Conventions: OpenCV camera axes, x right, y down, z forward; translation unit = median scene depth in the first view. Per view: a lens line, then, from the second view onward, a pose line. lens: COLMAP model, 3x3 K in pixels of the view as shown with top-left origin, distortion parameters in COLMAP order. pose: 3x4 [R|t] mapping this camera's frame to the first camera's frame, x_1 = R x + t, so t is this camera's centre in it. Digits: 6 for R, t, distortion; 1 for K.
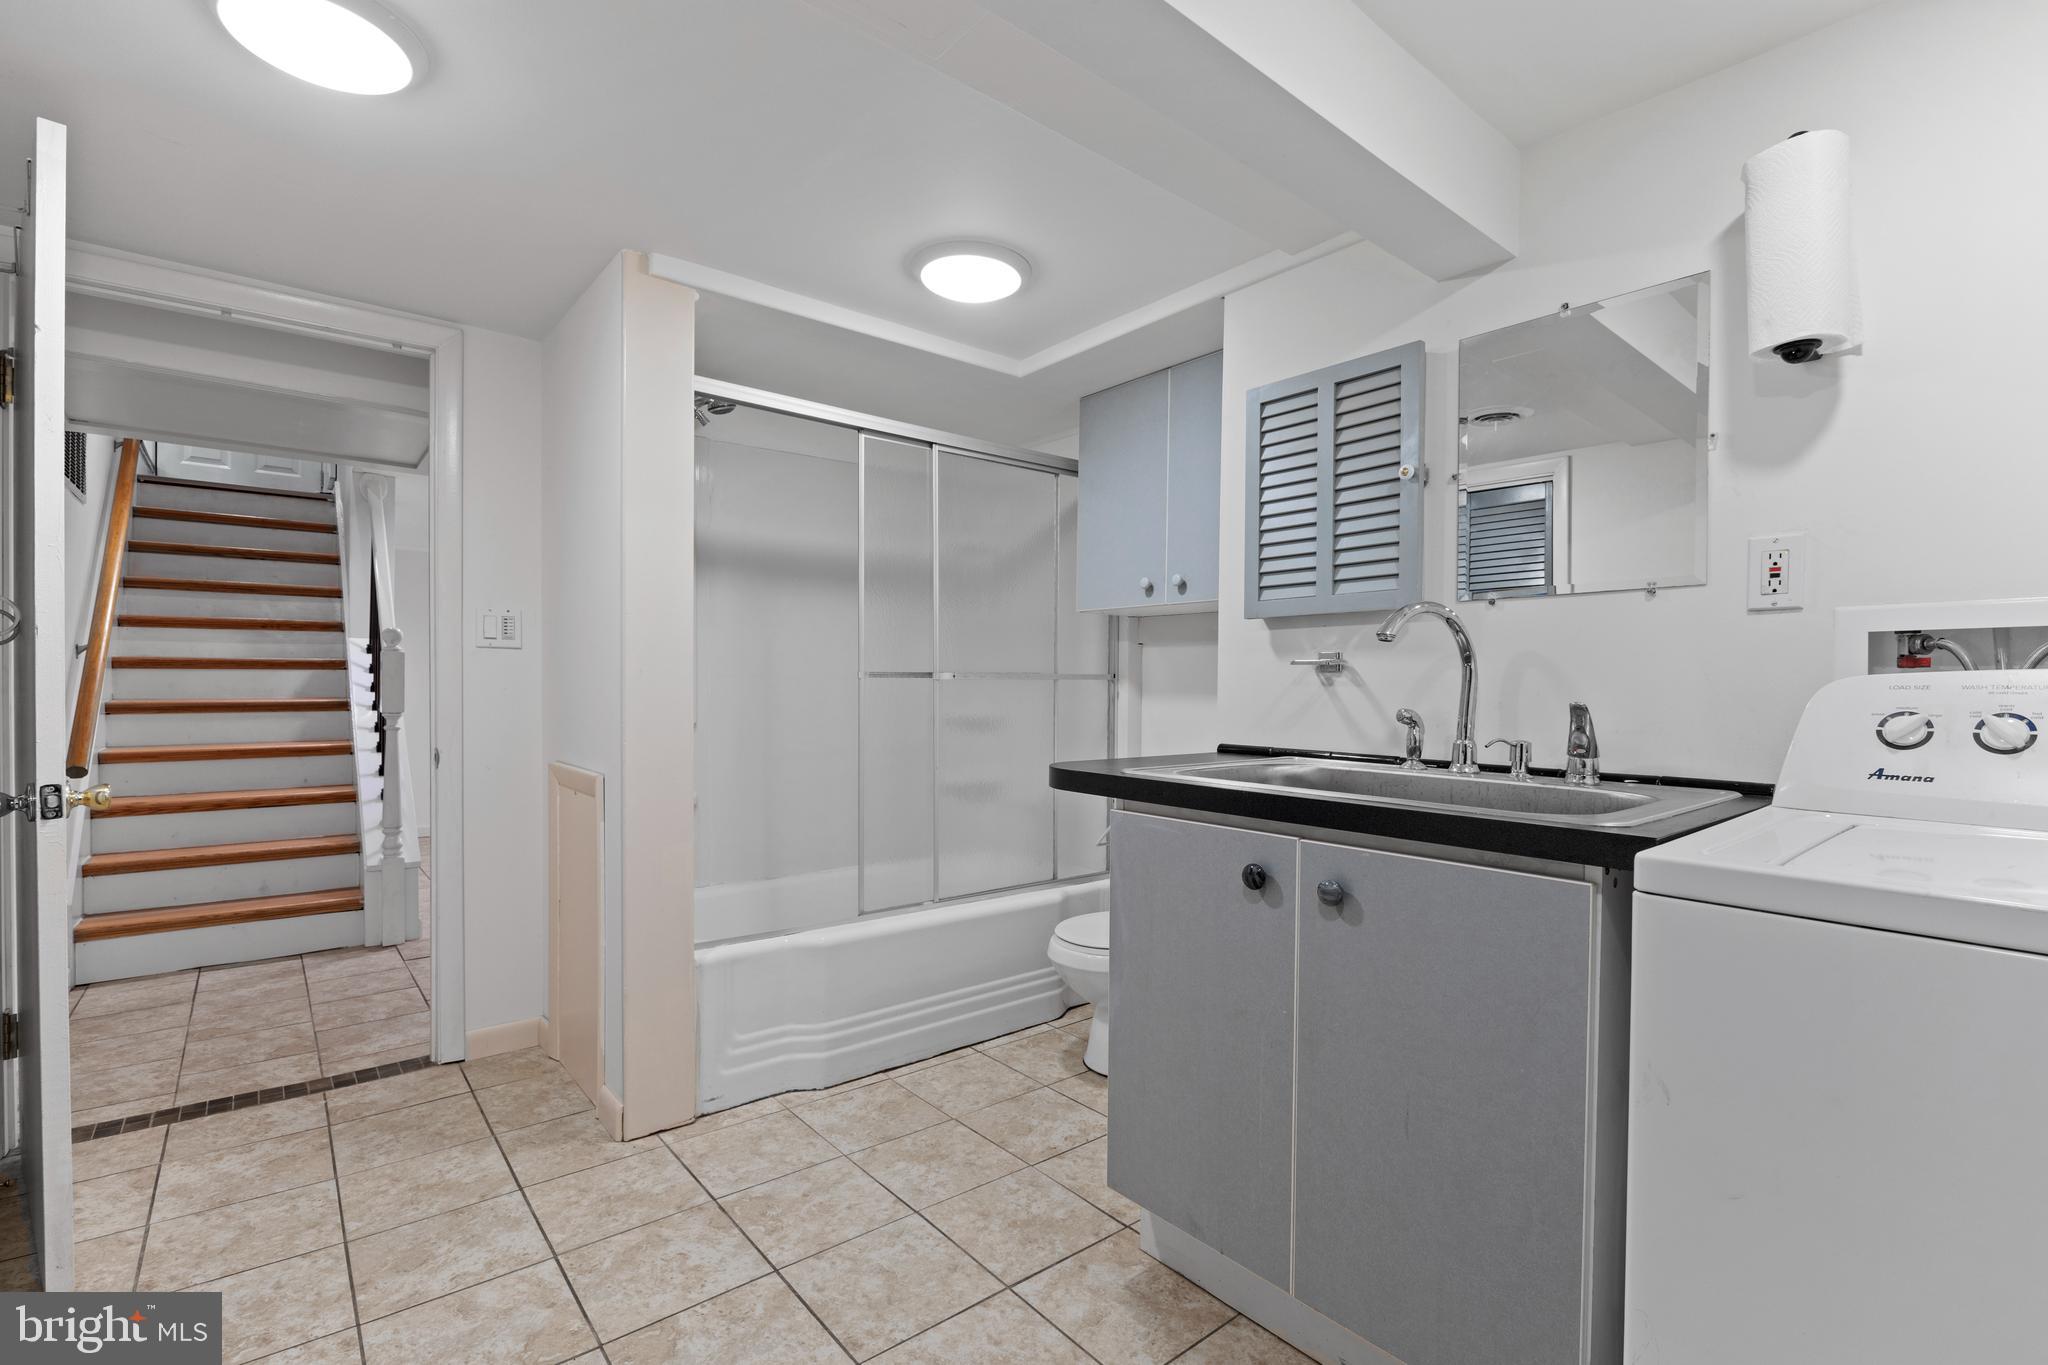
lens RADIAL K [[915.5, 0, 1012.2], [0, 915.5, 691.6], [0, 0, 1]] dist [-0.009245, -0.000915]
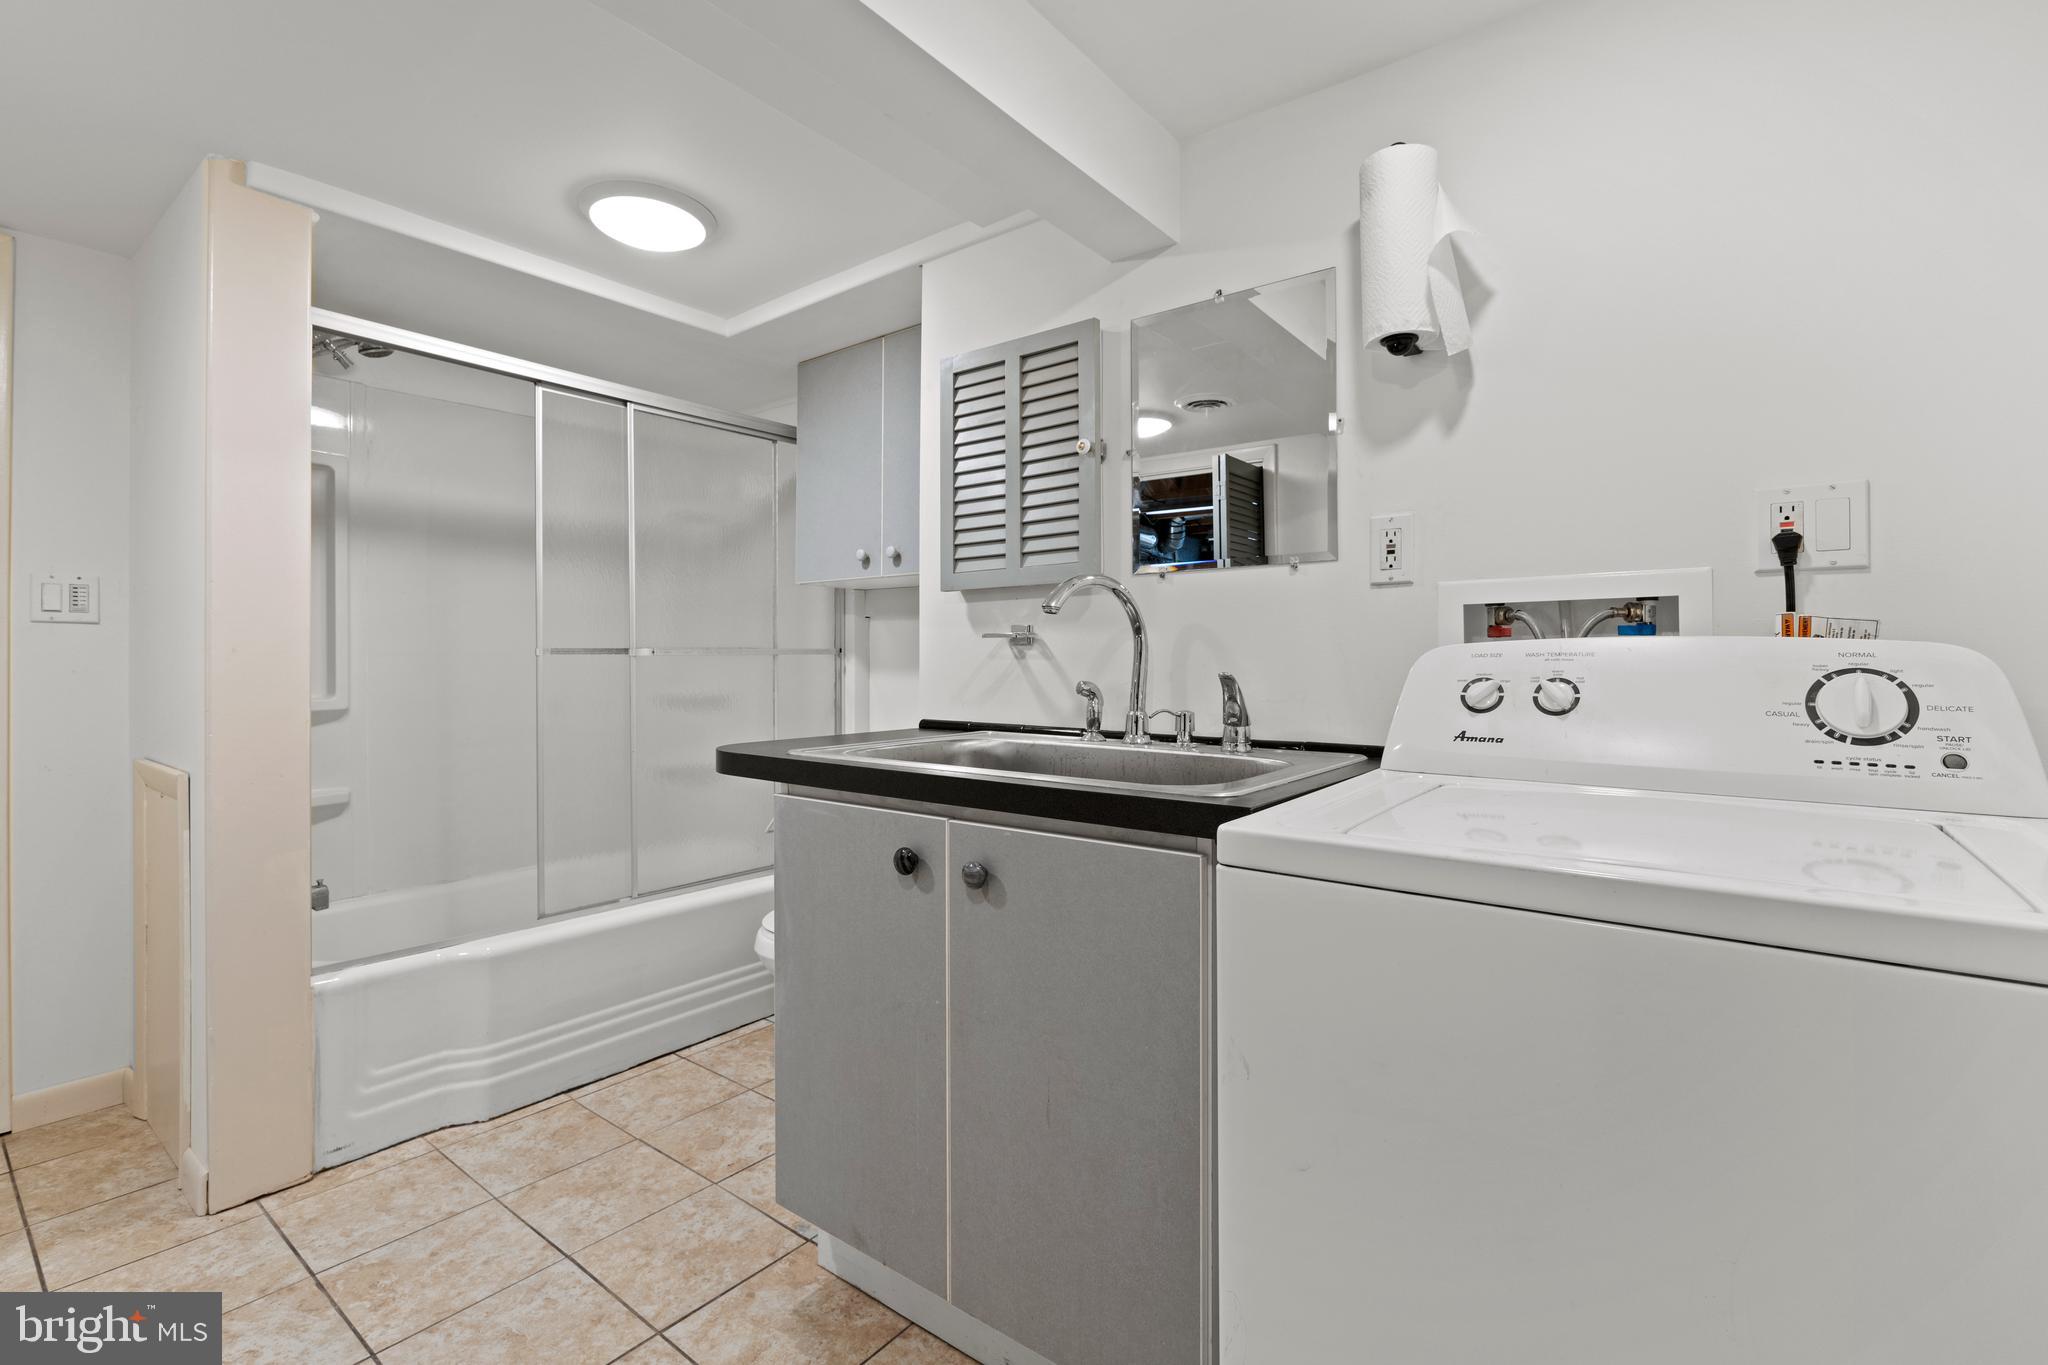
lens RADIAL K [[915.5, 0, 987.6], [0, 915.5, 645.9], [0, 0, 1]] dist [-0.009245, -0.000915]
pose [[0.977670, -0.007567, 0.210009, 0.104554], [0.012058, 0.999725, -0.020113, -0.000563], [-0.209799, 0.022196, 0.977492, 0.033890]]
